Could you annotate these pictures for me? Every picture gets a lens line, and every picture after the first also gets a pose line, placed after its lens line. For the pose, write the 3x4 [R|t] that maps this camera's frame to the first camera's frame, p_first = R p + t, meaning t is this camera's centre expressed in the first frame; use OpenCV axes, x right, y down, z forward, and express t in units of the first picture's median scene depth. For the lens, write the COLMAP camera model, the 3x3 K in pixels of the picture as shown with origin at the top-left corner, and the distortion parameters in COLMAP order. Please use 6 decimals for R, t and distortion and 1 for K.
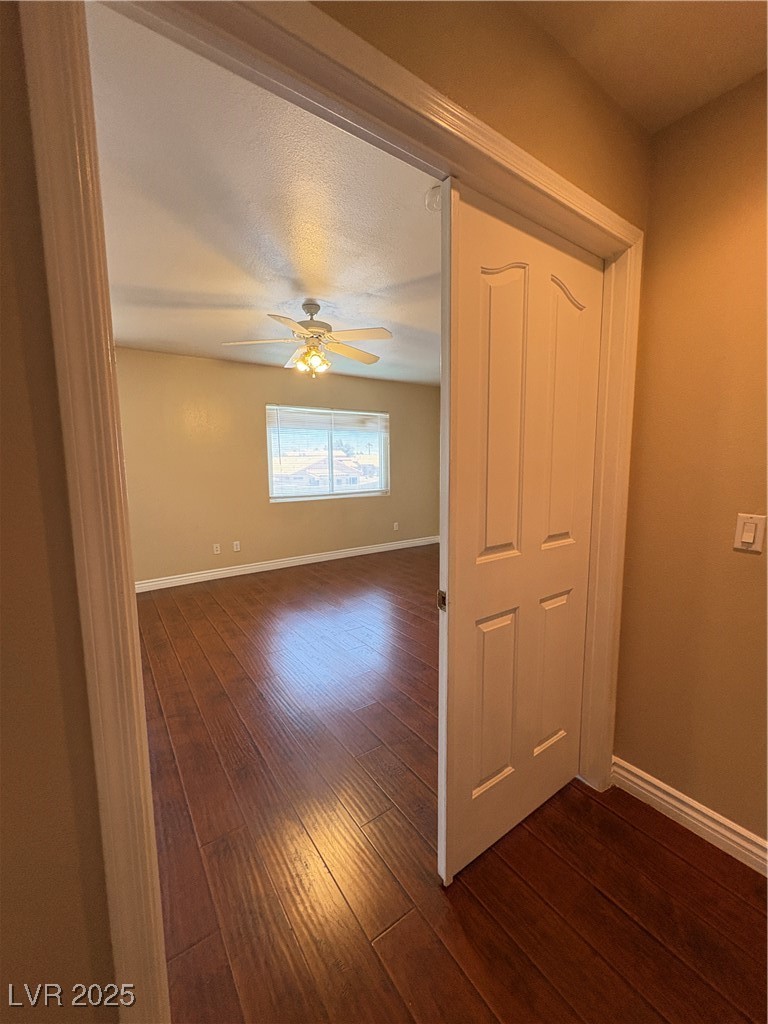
lens RADIAL K [[411.5, 0, 385.6], [0, 411.5, 512.7], [0, 0, 1]] dist [0.001847, 0.000070]
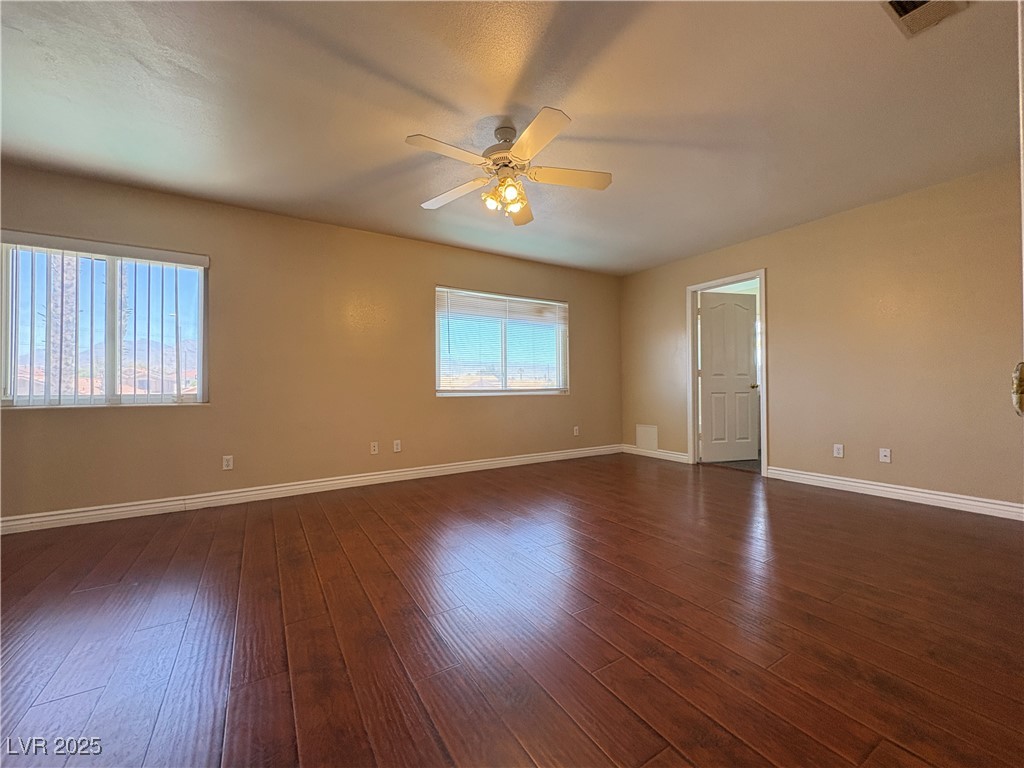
lens RADIAL K [[411.5, 0, 512.4], [0, 411.5, 385.2], [0, 0, 1]] dist [0.001847, 0.000070]
pose [[0.998256, -0.001986, -0.059006, -0.071304], [-0.005674, 0.991580, -0.129375, 0.062921], [0.058766, 0.129484, 0.989839, 0.151306]]
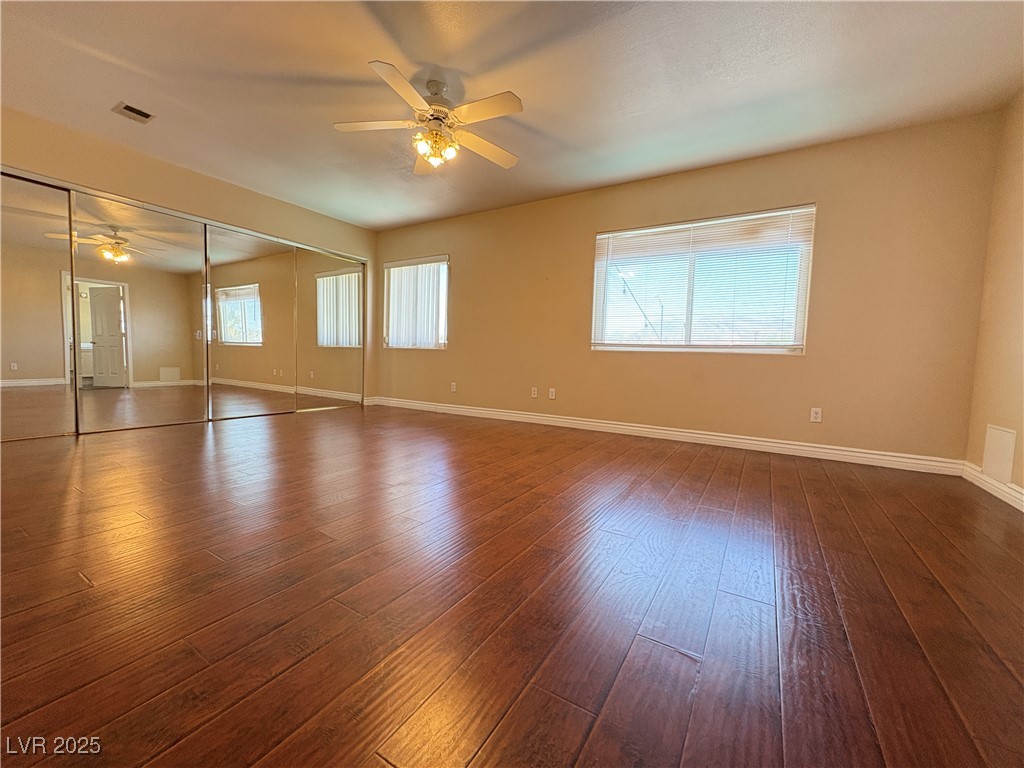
lens RADIAL K [[411.5, 0, 520.4], [0, 411.5, 373.9], [0, 0, 1]] dist [0.001847, 0.000070]
pose [[0.404752, 0.068901, -0.911827, 0.431193], [-0.136690, 0.990512, 0.014171, 0.032713], [0.904152, 0.118902, 0.410330, 0.526686]]
